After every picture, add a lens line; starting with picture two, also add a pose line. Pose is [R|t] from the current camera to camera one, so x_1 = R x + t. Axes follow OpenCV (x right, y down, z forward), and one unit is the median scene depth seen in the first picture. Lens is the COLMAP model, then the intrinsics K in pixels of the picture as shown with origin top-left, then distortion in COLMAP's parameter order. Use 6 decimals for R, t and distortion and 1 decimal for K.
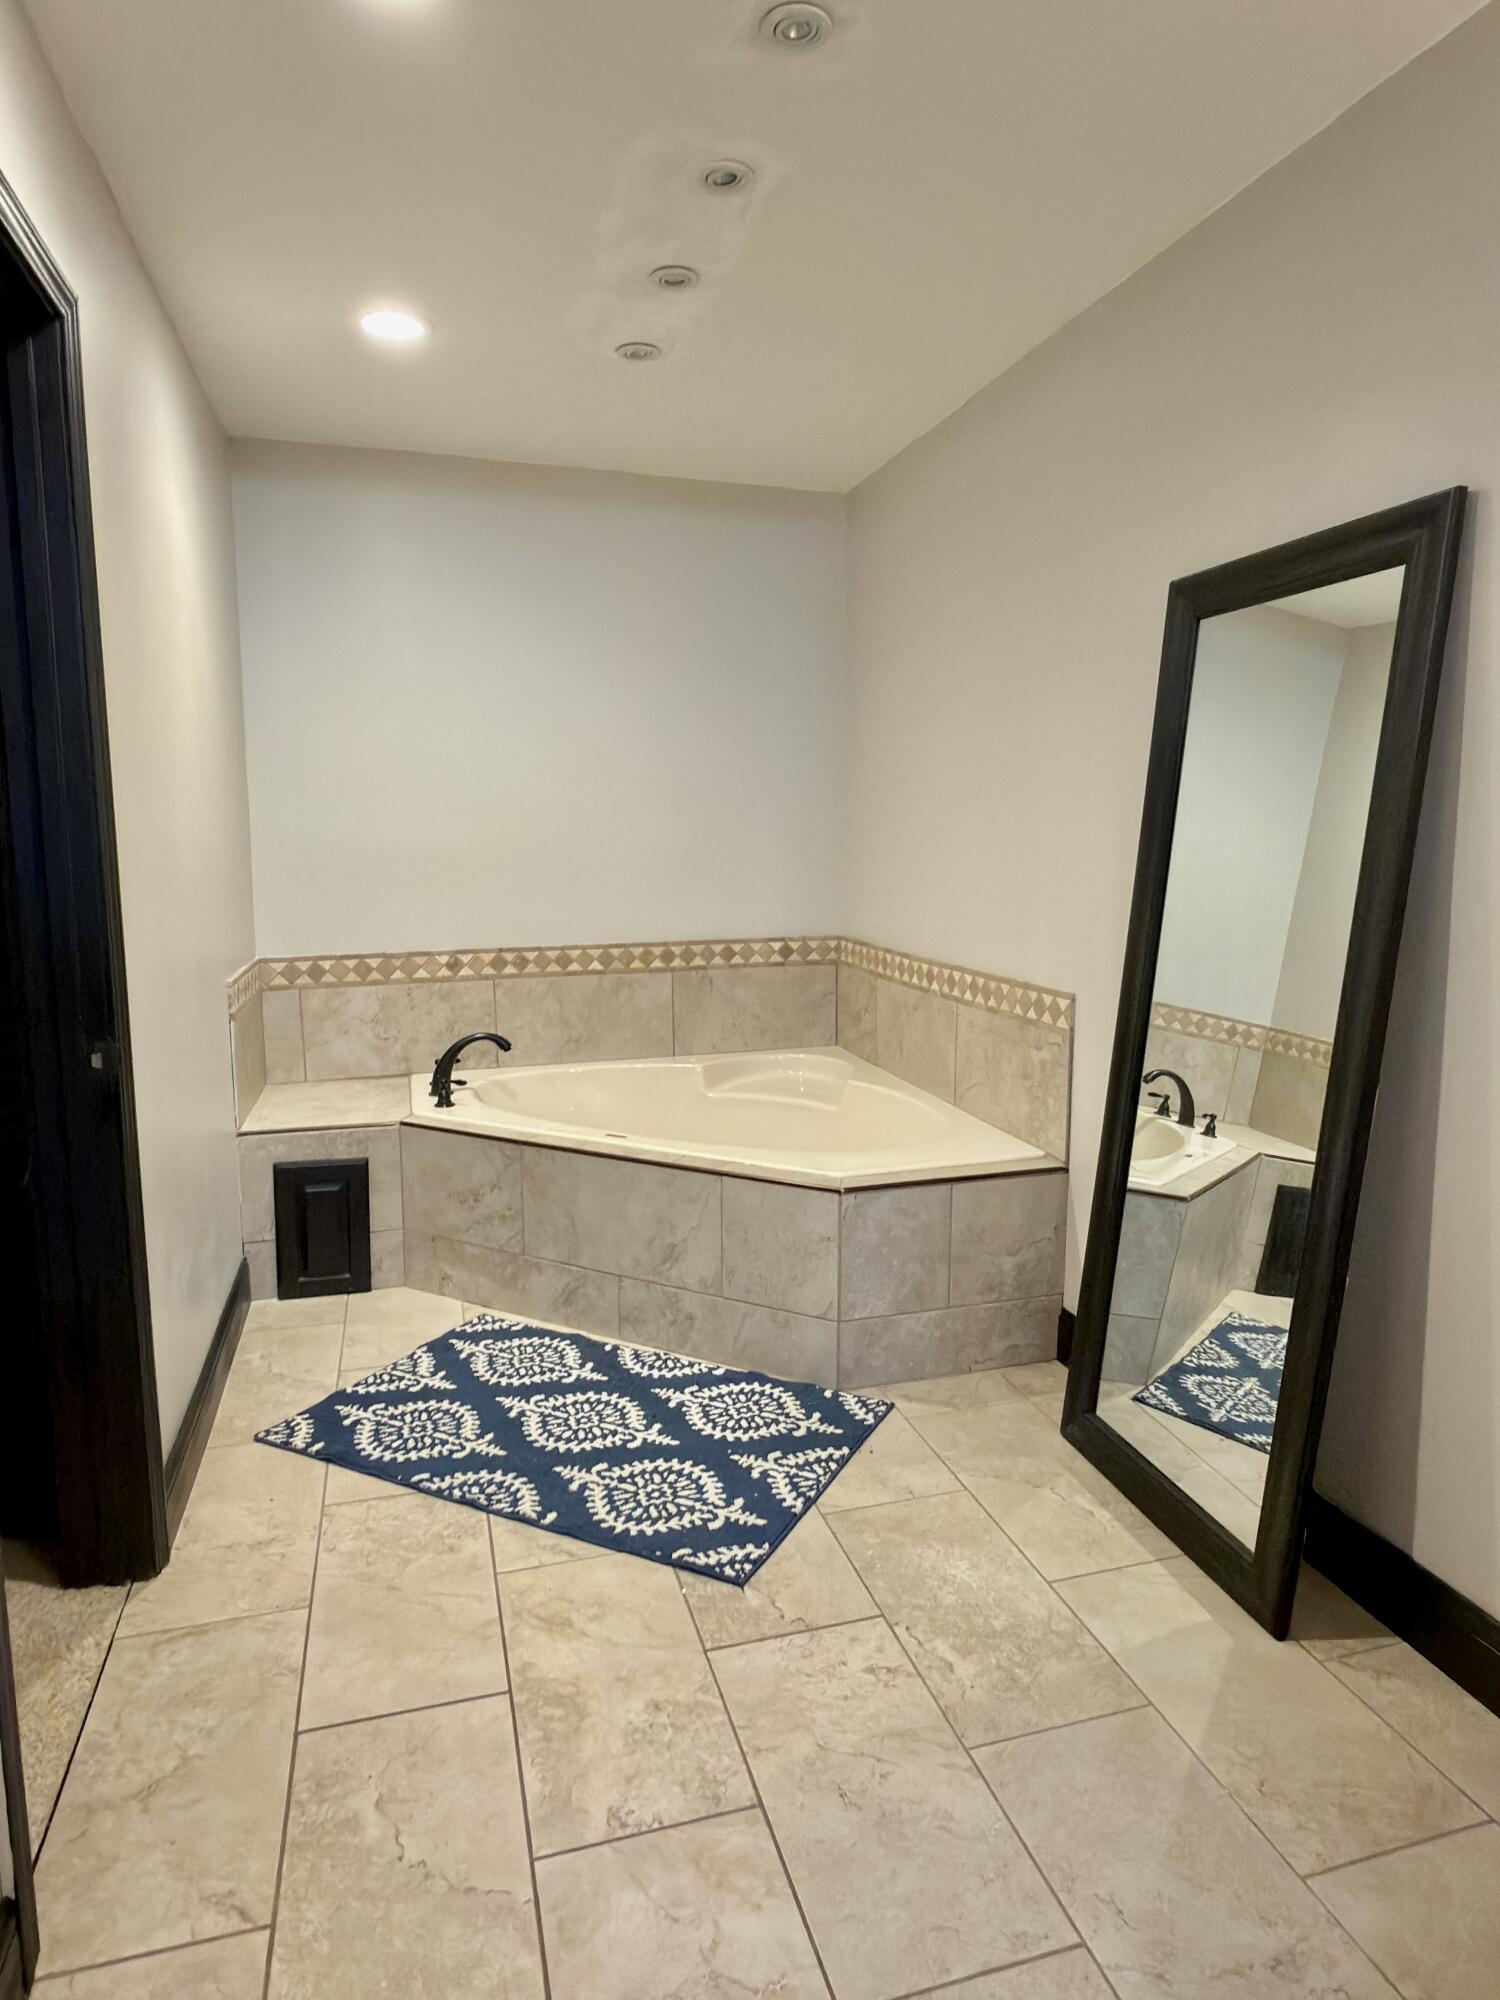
lens RADIAL K [[1158.8, 0, 750.0], [0, 1158.8, 1000.0], [0, 0, 1]] dist [-0.016533, 0.000474]
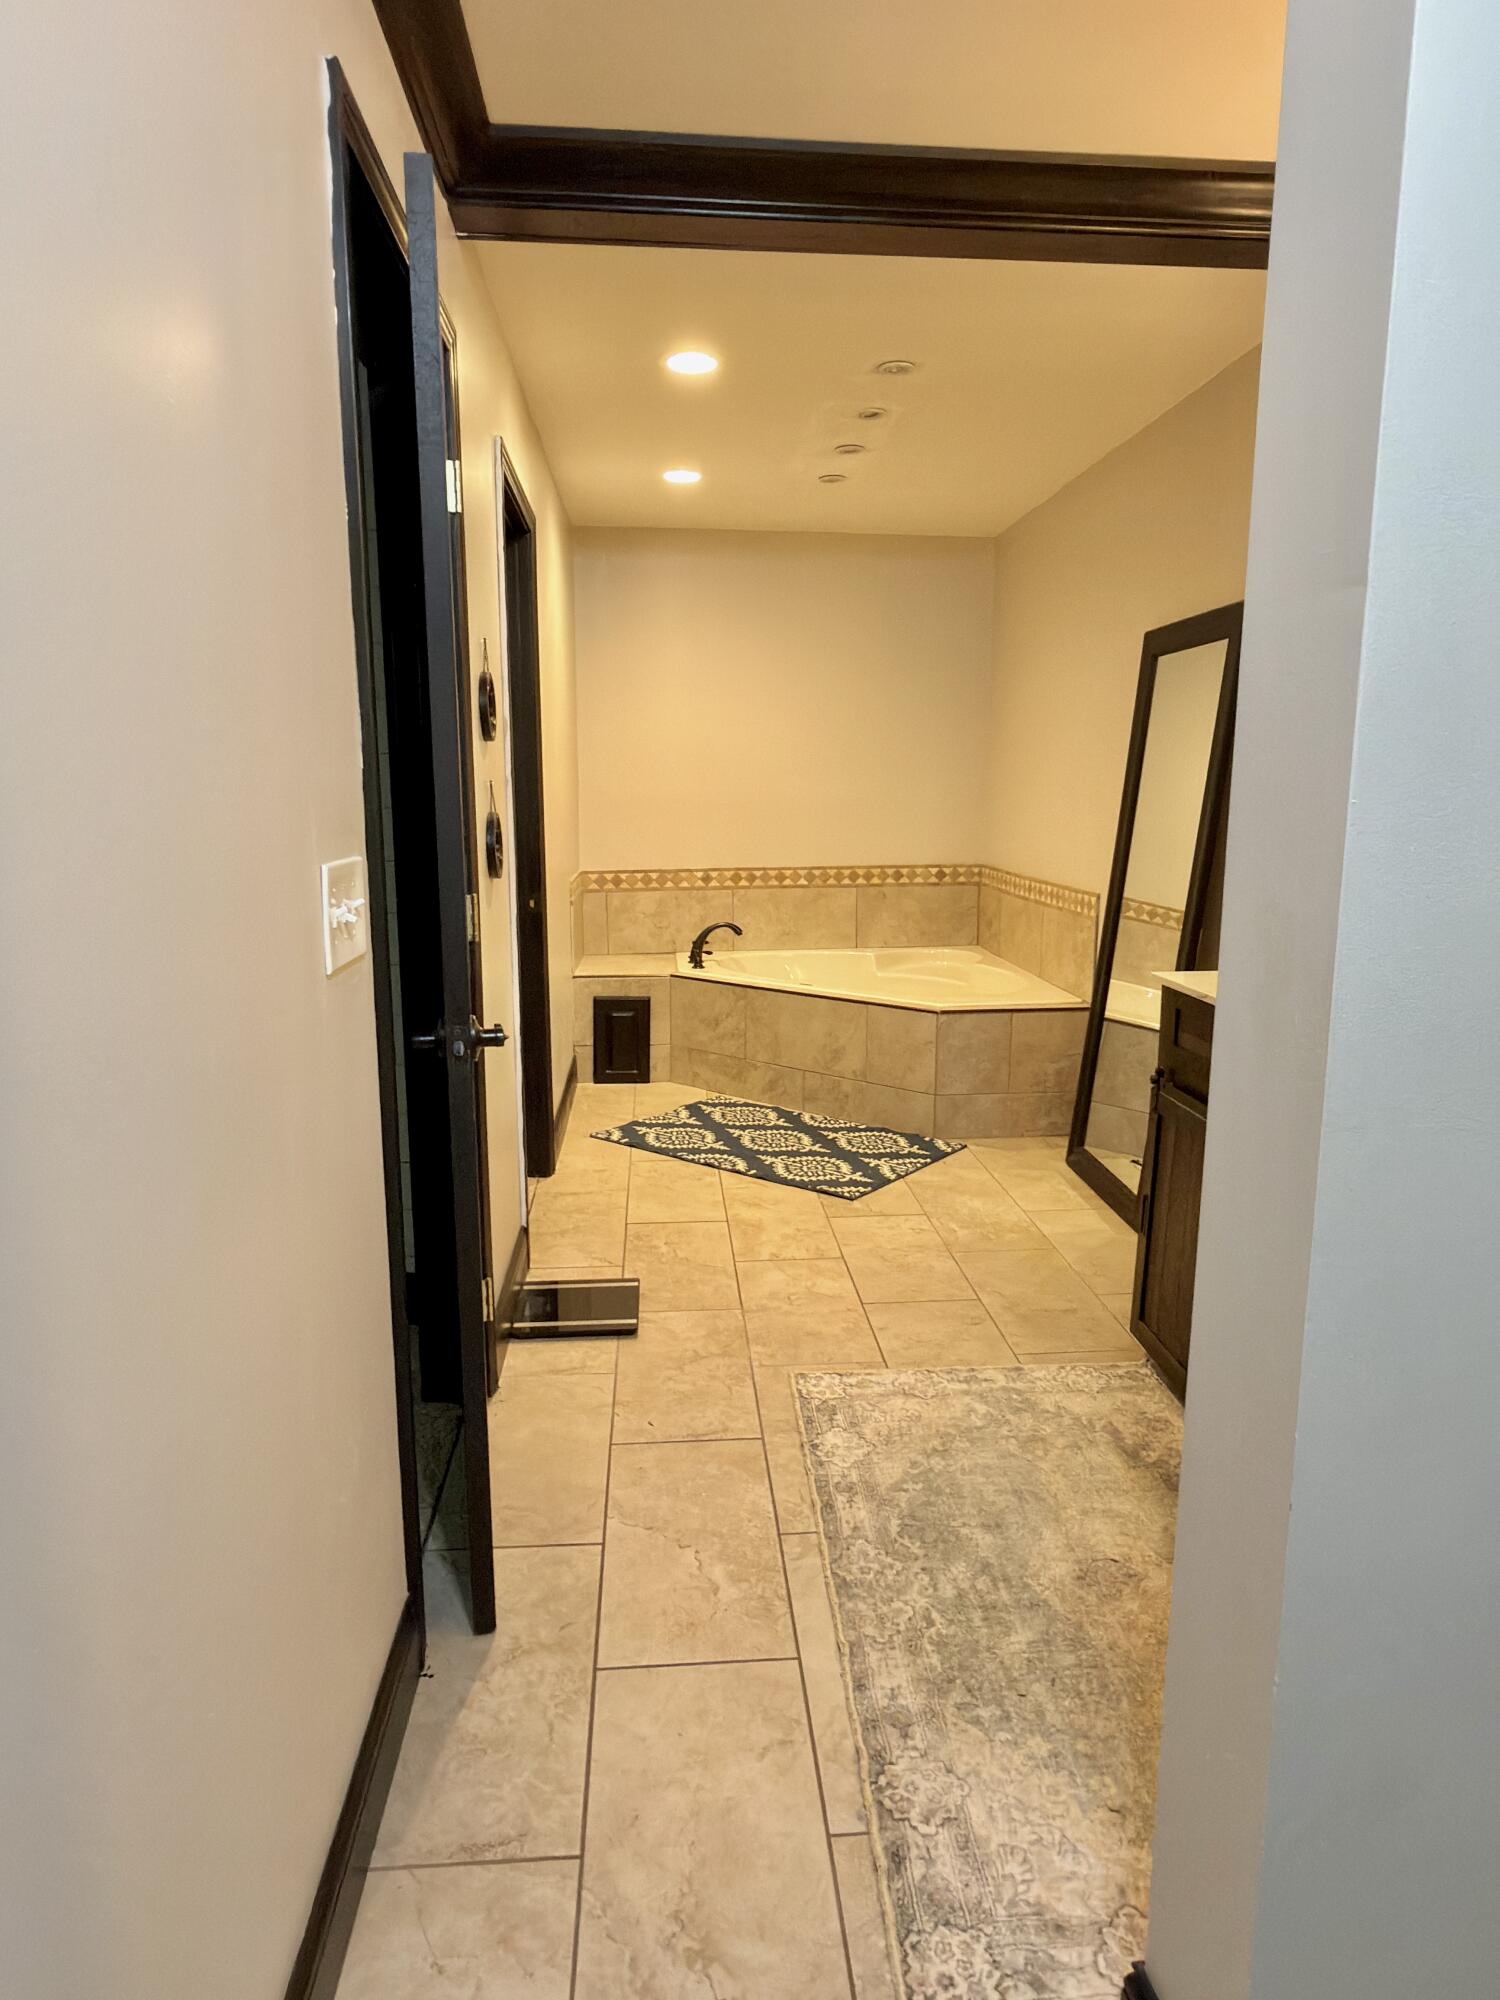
lens RADIAL K [[1158.8, 0, 750.0], [0, 1158.8, 1000.0], [0, 0, 1]] dist [-0.016533, 0.000474]
pose [[0.978645, 0.036910, -0.202215, 0.136878], [-0.029197, 0.998733, 0.040995, 0.083457], [0.203472, -0.034215, 0.978483, -0.582911]]
